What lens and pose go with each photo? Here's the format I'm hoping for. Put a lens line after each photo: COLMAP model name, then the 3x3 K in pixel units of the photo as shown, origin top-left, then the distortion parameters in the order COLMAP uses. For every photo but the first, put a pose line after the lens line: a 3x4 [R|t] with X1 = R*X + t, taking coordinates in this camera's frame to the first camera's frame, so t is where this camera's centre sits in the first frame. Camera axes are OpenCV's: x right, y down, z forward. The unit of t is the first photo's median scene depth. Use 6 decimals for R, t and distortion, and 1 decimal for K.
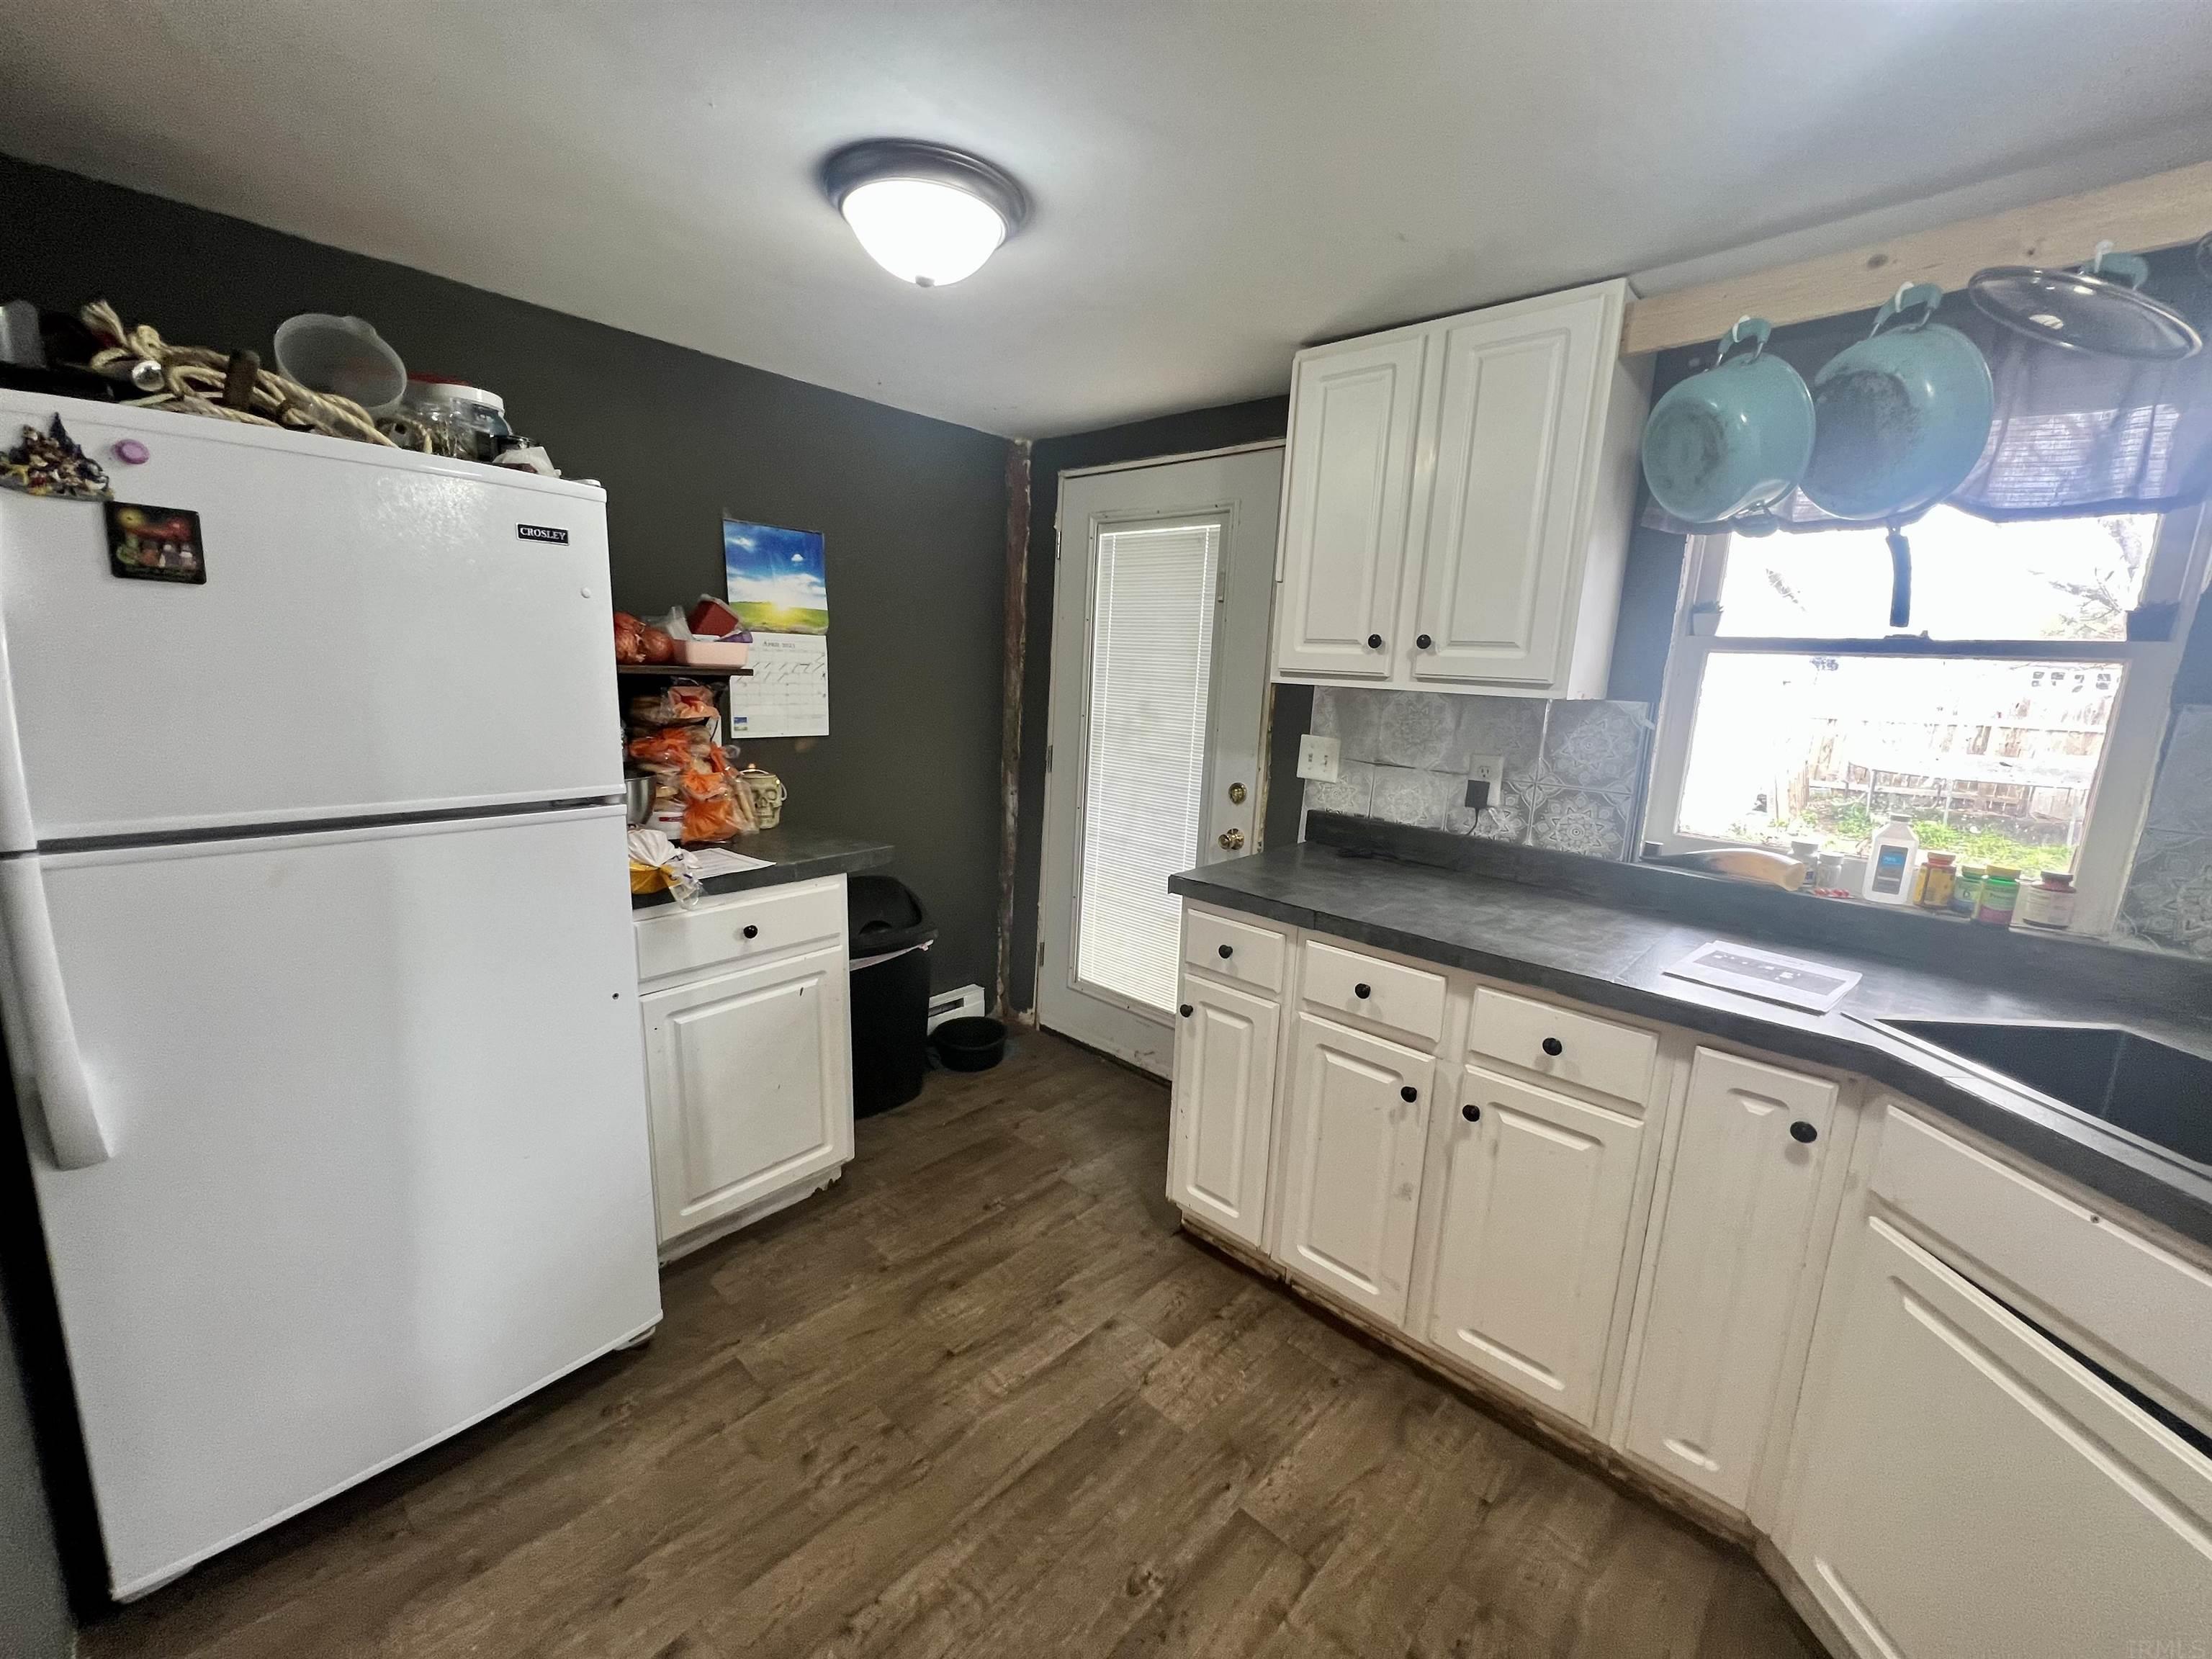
lens RADIAL K [[886.8, 0, 1103.4], [0, 886.8, 826.0], [0, 0, 1]] dist [0.000062, -0.000257]
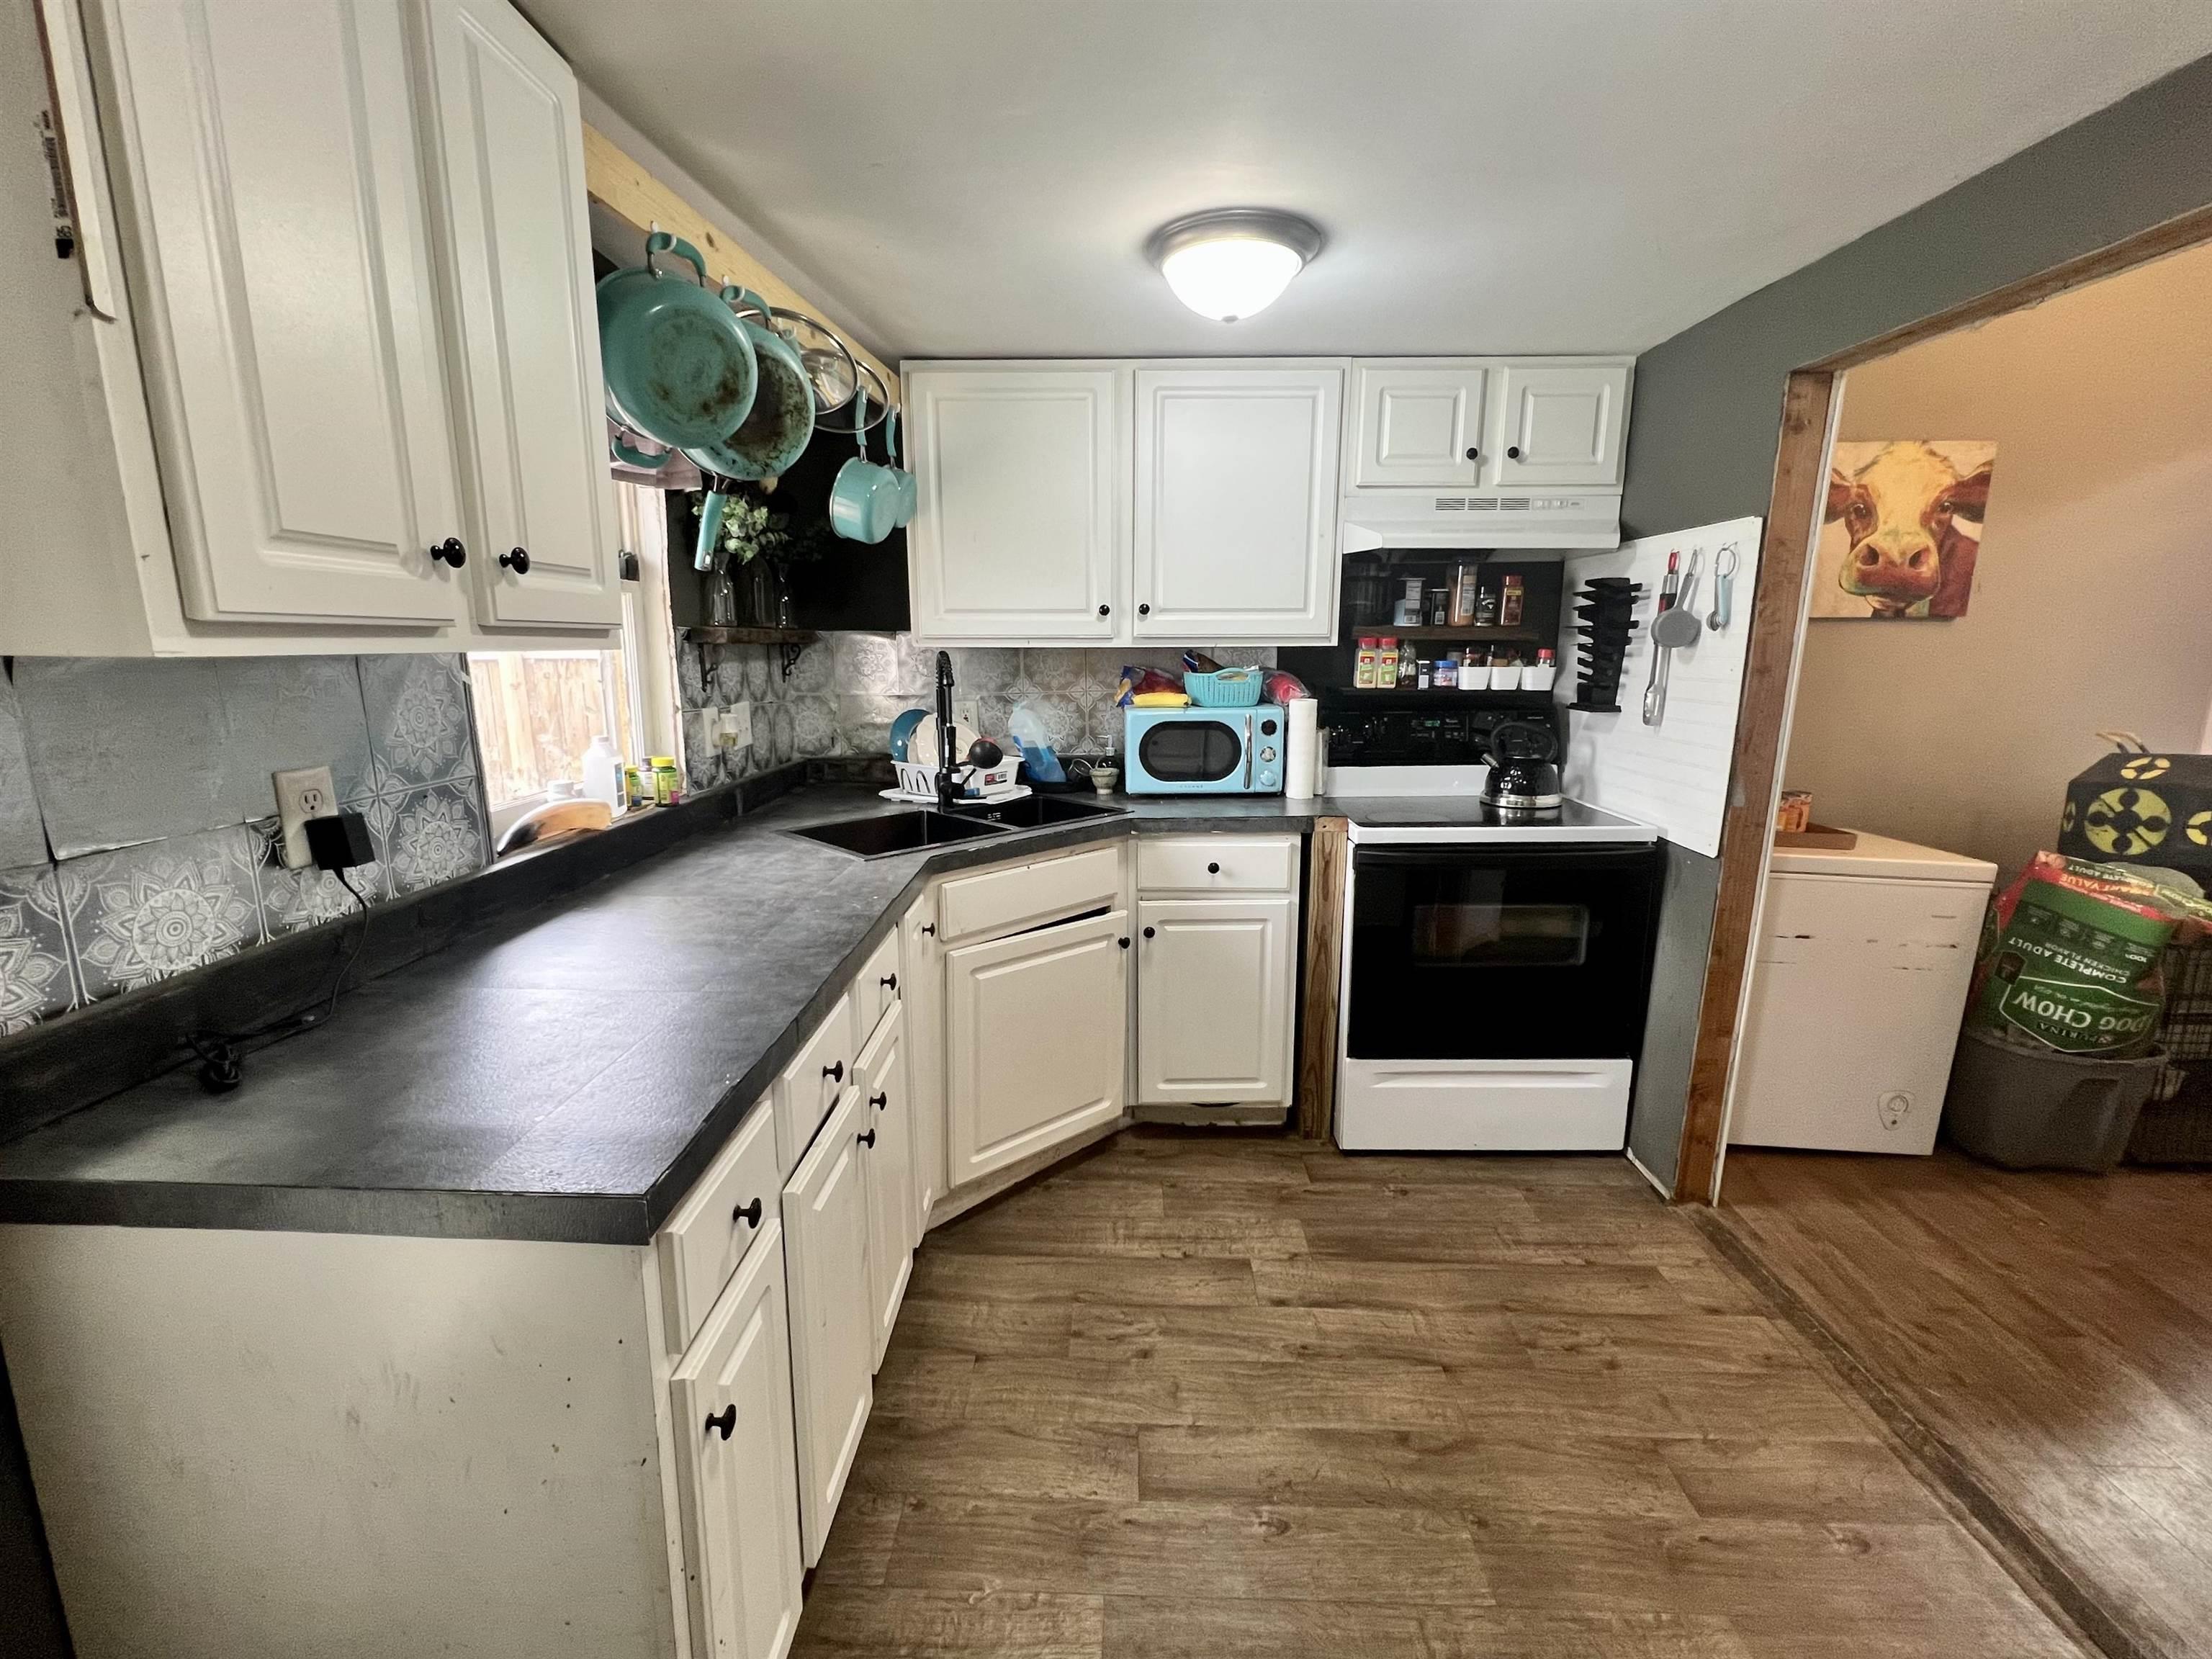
lens RADIAL K [[931.3, 0, 1102.1], [0, 931.3, 825.0], [0, 0, 1]] dist [-0.000860, -0.000195]
pose [[-0.670886, -0.193346, 0.715911, -0.324974], [0.098781, 0.933508, 0.344680, -0.220601], [-0.734952, 0.301960, -0.607179, 1.146649]]
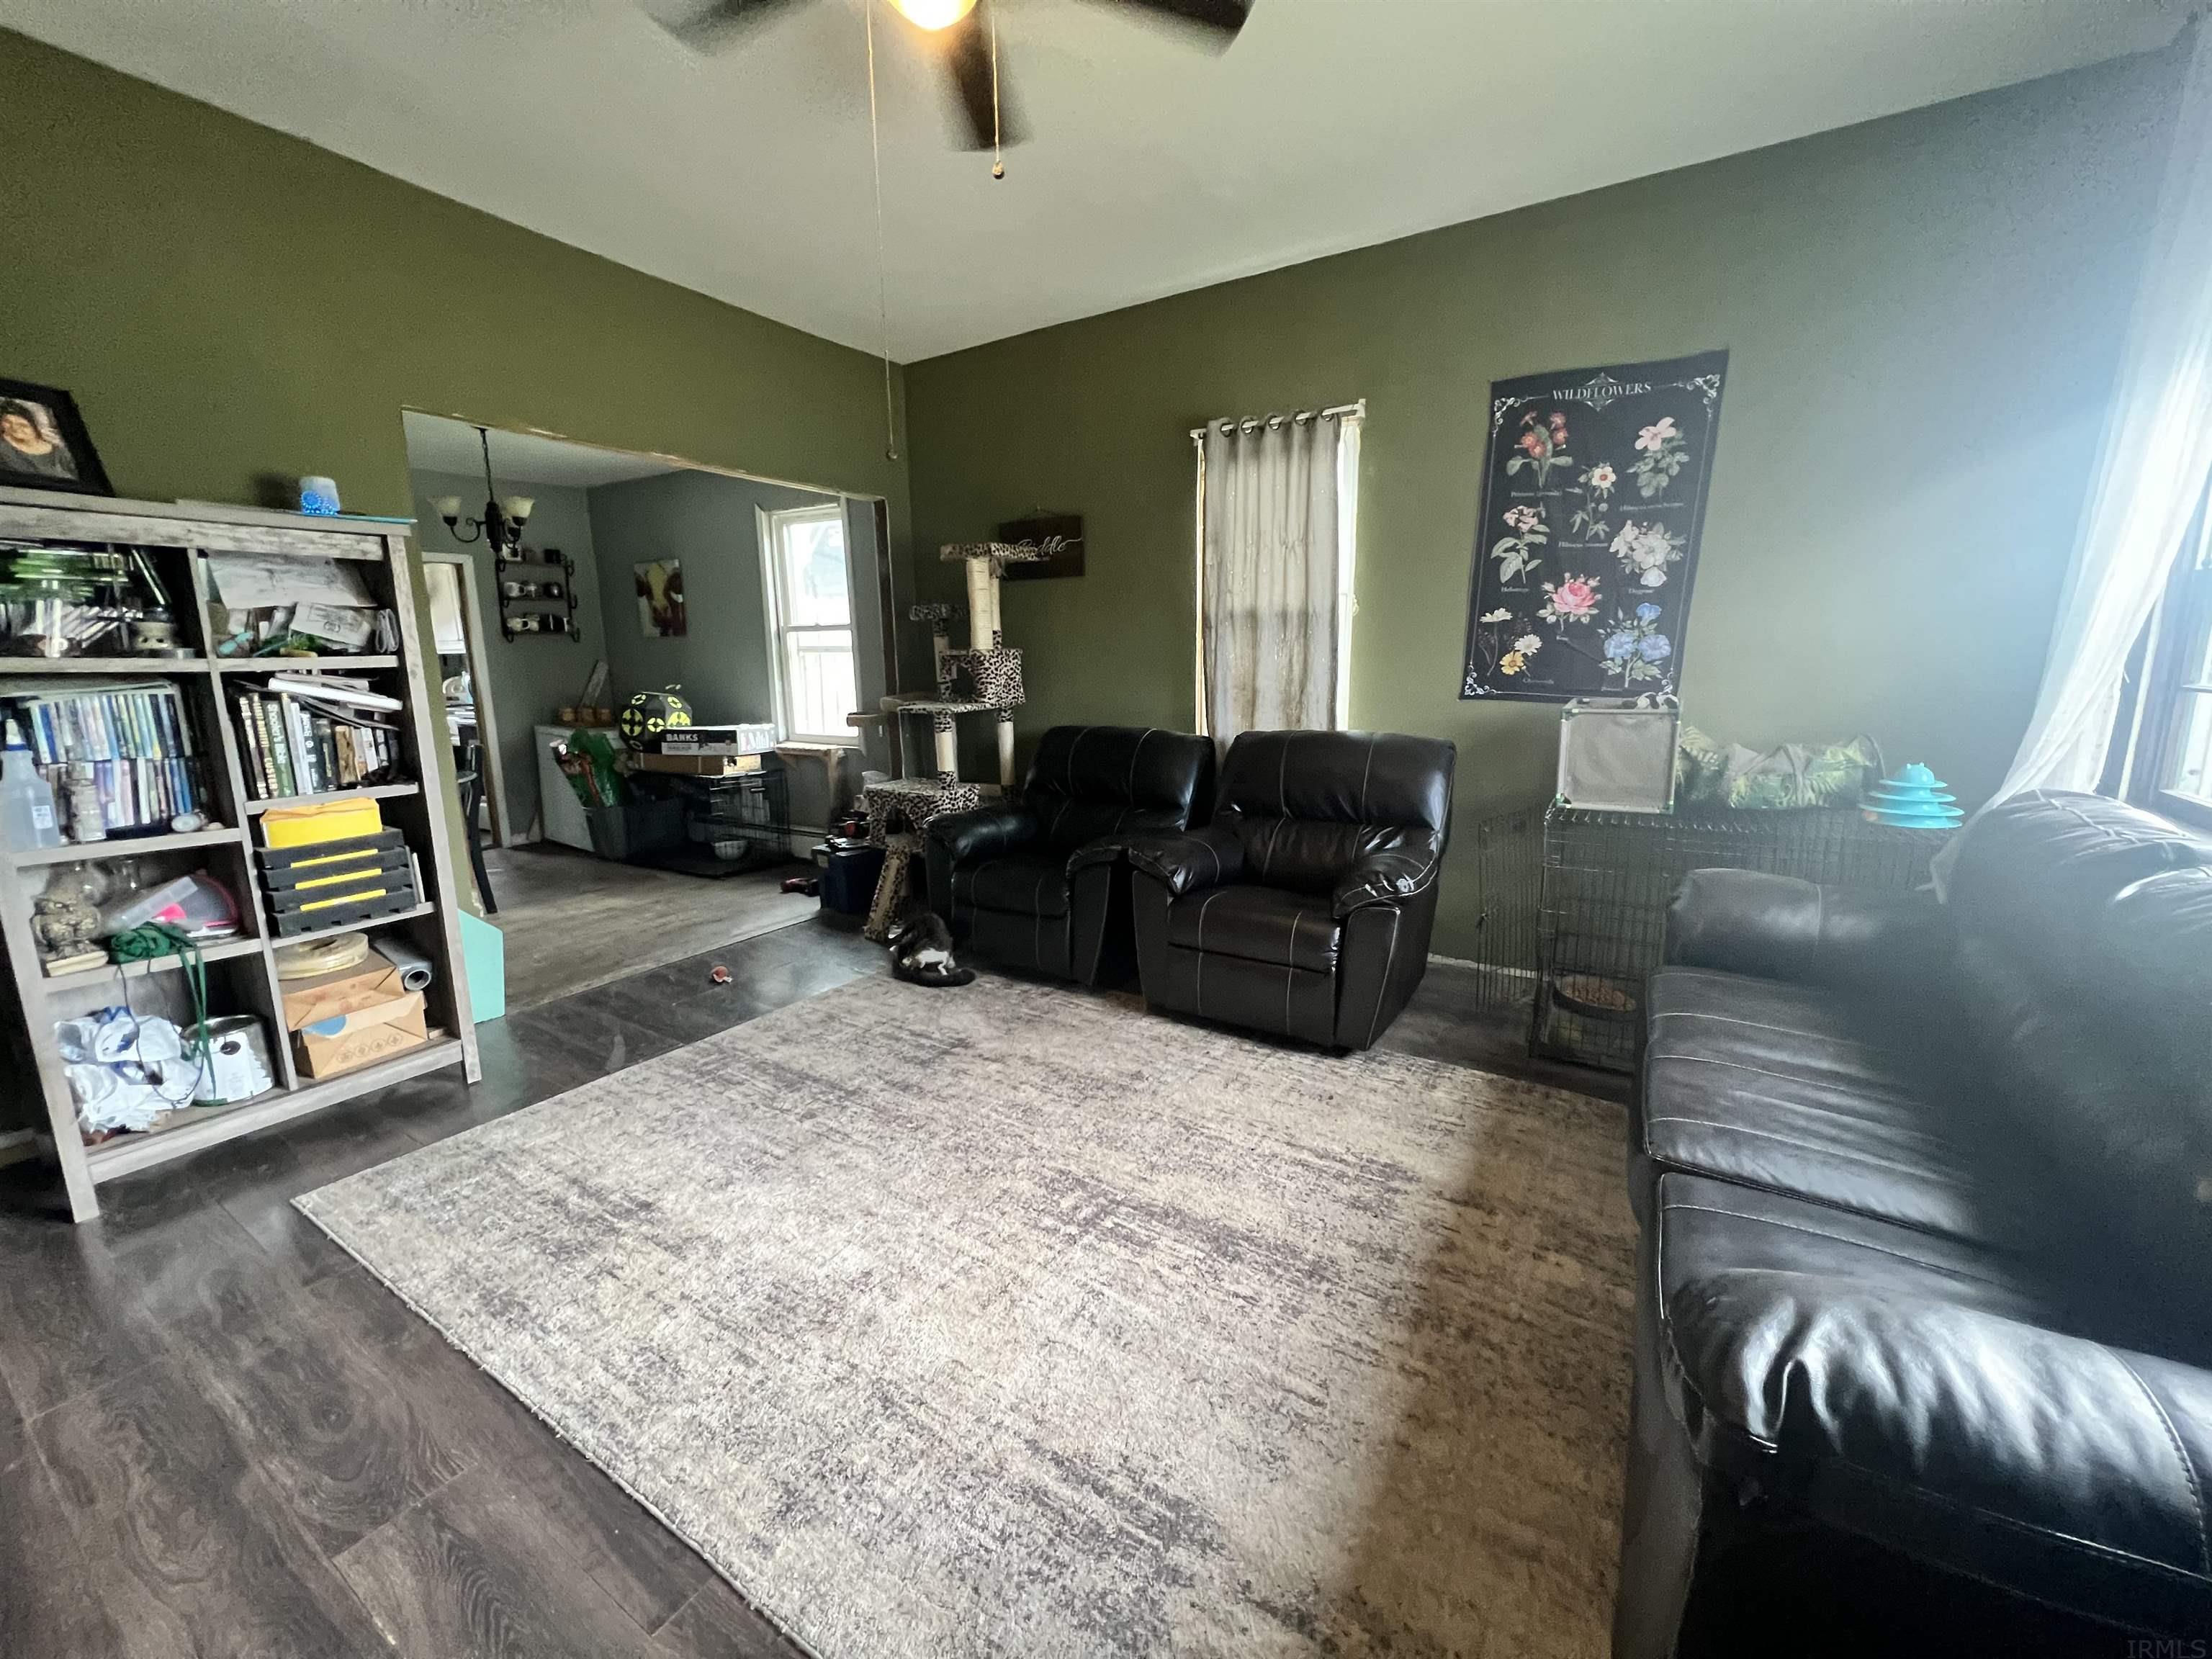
lens RADIAL K [[881.8, 0, 1102.1], [0, 881.8, 824.9], [0, 0, 1]] dist [-0.000518, -0.000276]
pose [[-0.189521, -0.236176, 0.953049, -3.685240], [0.177919, 0.946312, 0.269887, 0.184609], [-0.965622, 0.220715, -0.137326, -1.812370]]
